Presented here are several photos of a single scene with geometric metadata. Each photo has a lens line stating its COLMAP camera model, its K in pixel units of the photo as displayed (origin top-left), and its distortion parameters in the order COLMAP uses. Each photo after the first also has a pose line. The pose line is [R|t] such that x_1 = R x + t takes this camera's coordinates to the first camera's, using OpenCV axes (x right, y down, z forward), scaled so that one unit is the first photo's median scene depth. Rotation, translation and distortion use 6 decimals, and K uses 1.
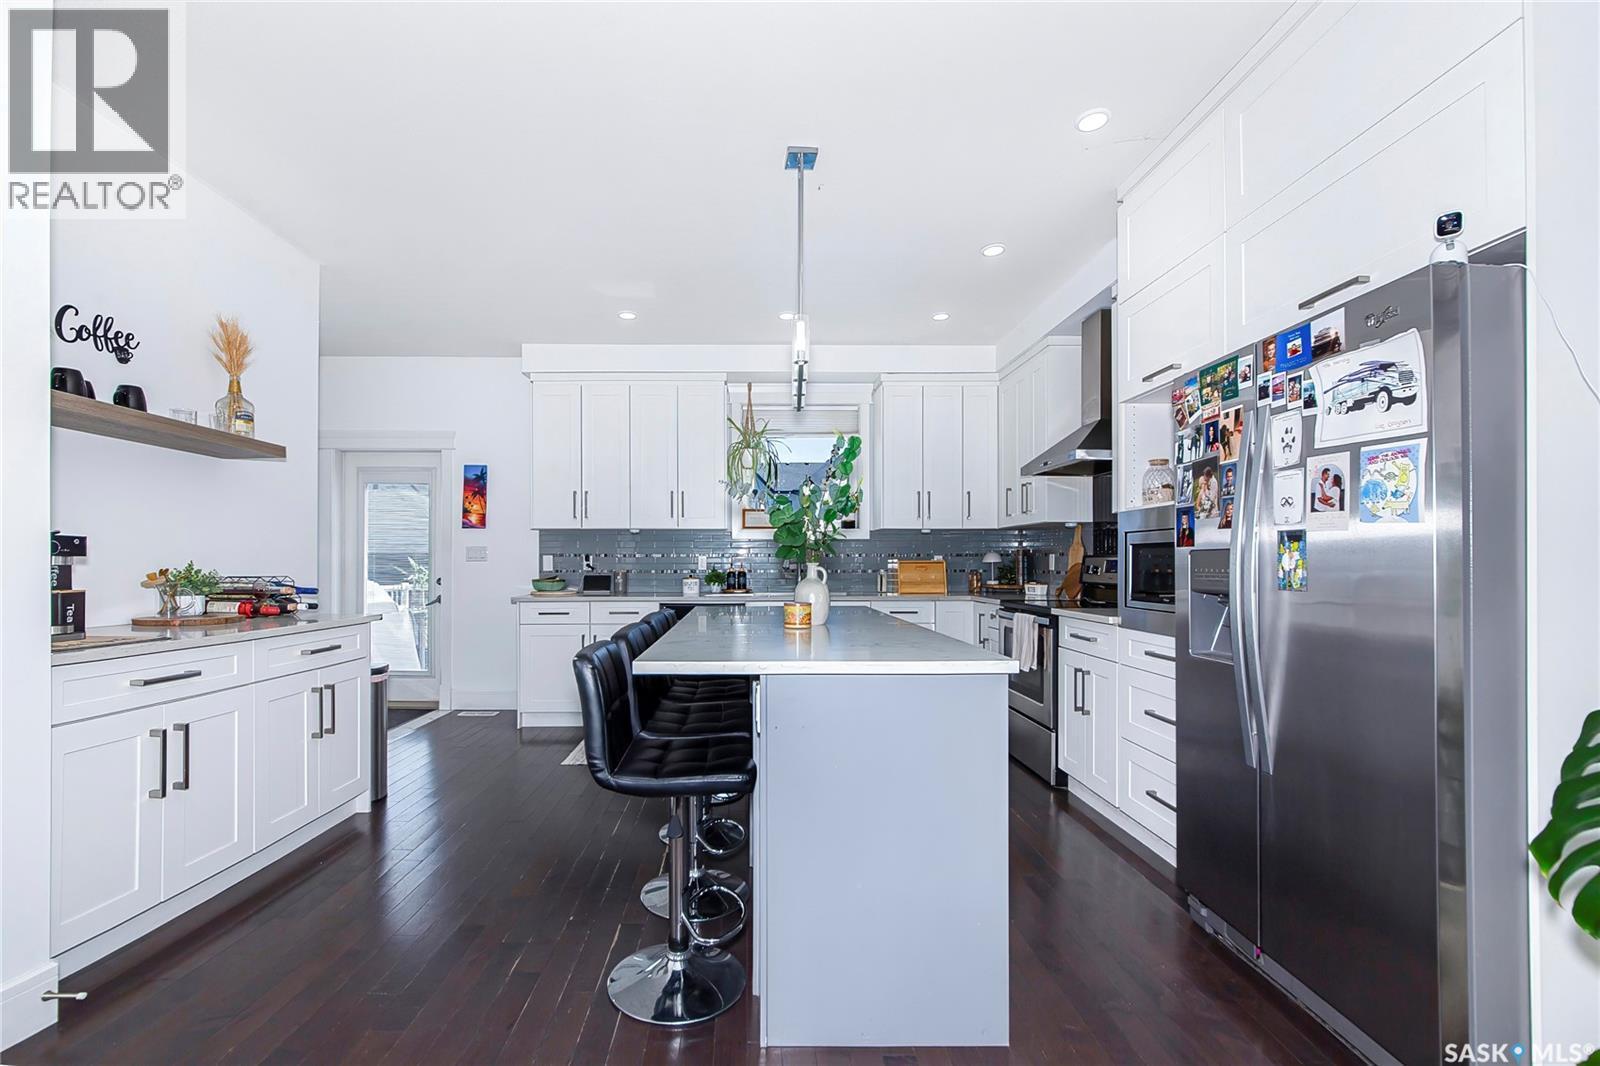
lens RADIAL K [[804.1, 0, 779.8], [0, 804.1, 560.4], [0, 0, 1]] dist [0.019941, 0.000689]
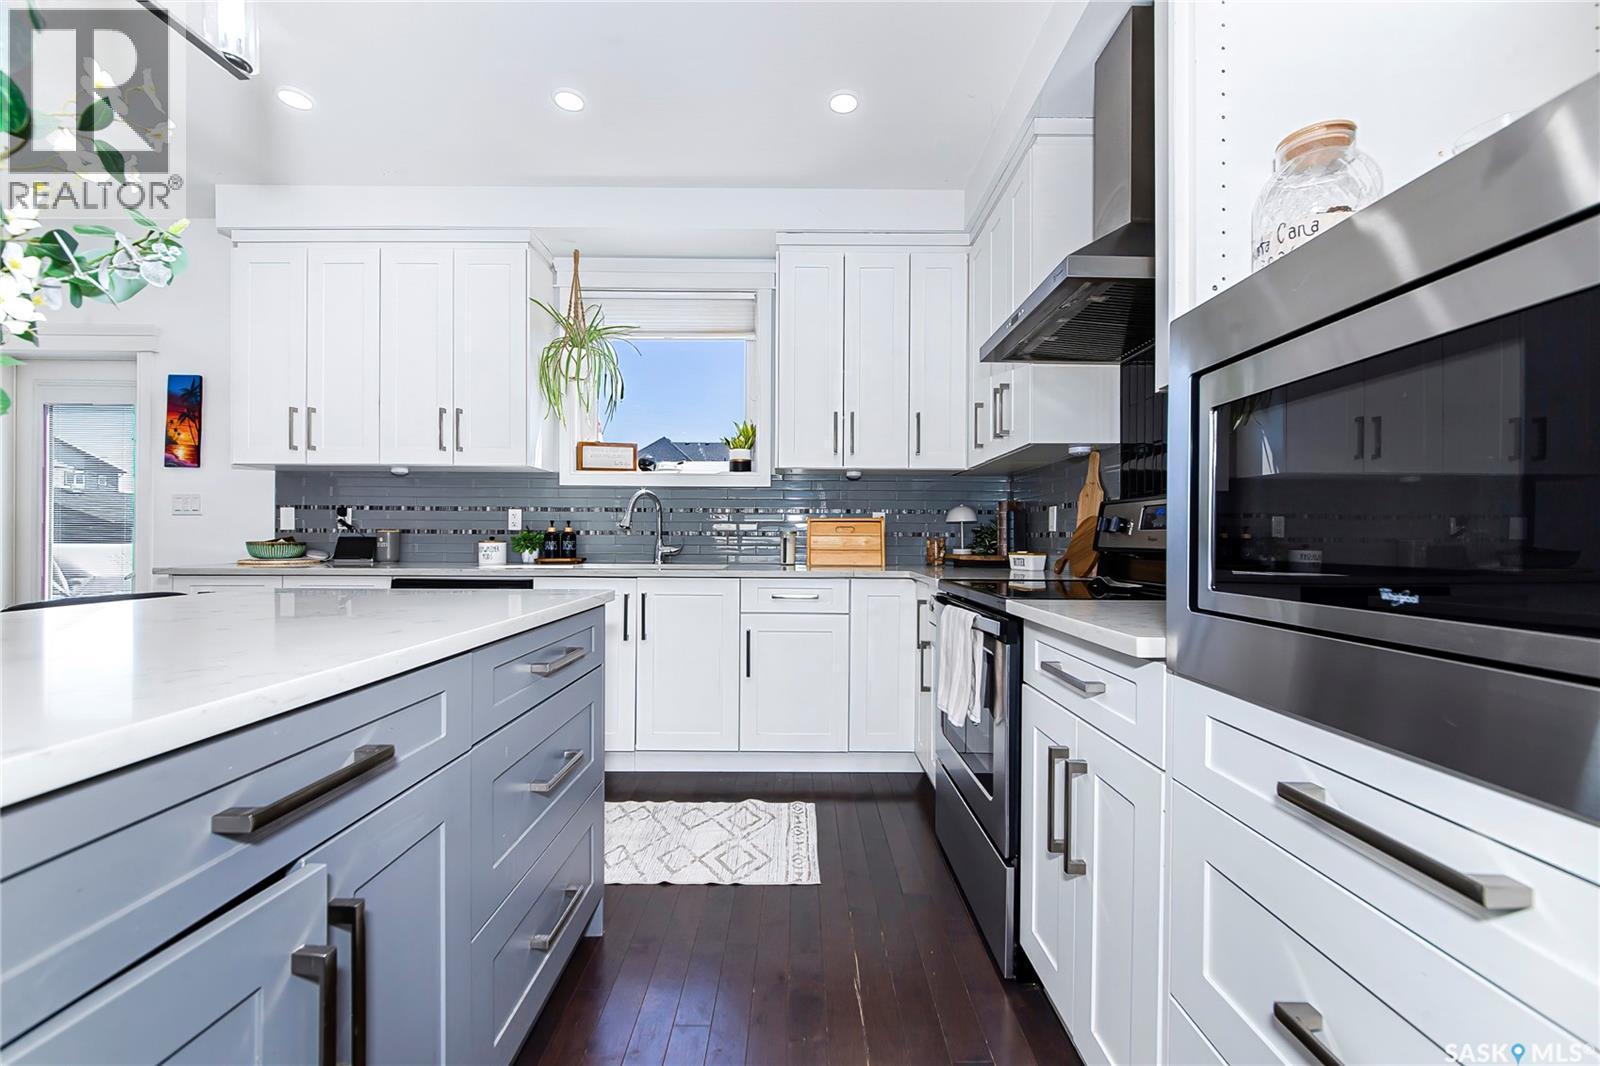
lens RADIAL K [[782.9, 0, 699.2], [0, 782.9, 539.3], [0, 0, 1]] dist [0.093375, 0.000087]
pose [[0.991194, 0.005063, -0.132323, 0.157863], [-0.004311, 0.999973, 0.005968, 0.016766], [0.132350, -0.005345, 0.991189, 0.372793]]
